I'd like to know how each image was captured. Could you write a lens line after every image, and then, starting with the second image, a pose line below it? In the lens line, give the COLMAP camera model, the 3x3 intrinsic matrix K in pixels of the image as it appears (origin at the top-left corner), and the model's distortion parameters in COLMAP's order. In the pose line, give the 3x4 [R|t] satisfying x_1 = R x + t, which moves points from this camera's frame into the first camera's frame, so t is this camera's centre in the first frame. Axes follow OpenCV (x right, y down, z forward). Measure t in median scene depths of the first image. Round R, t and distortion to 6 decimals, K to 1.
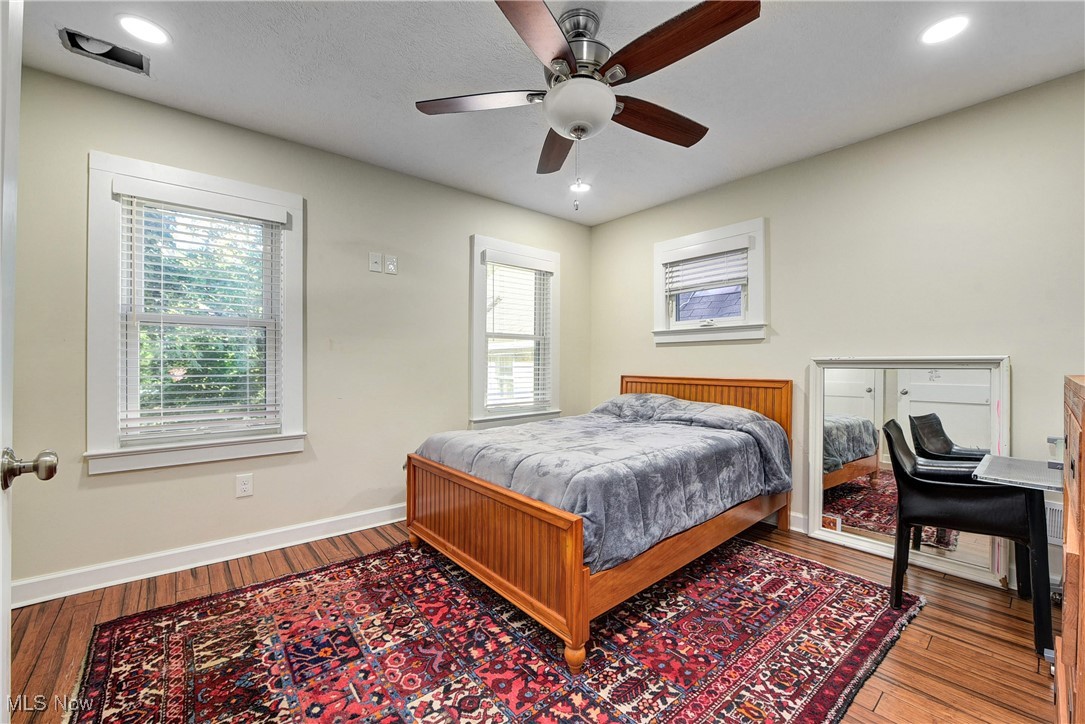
lens RADIAL K [[434.3, 0, 546.7], [0, 434.3, 363.1], [0, 0, 1]] dist [-0.003125, -0.002185]
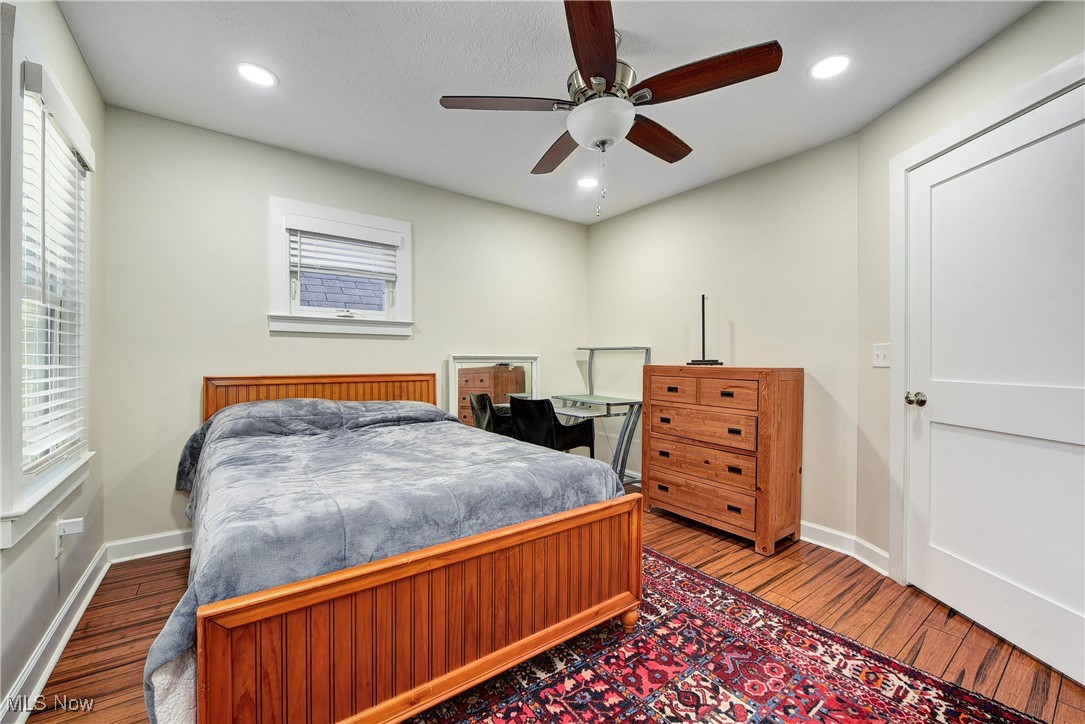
lens RADIAL K [[434.3, 0, 546.0], [0, 434.3, 360.0], [0, 0, 1]] dist [-0.003125, -0.002185]
pose [[0.068677, -0.008461, 0.997603, -0.979677], [-0.006719, 0.999937, 0.008943, -0.012855], [-0.997616, -0.007317, 0.068616, 1.028910]]
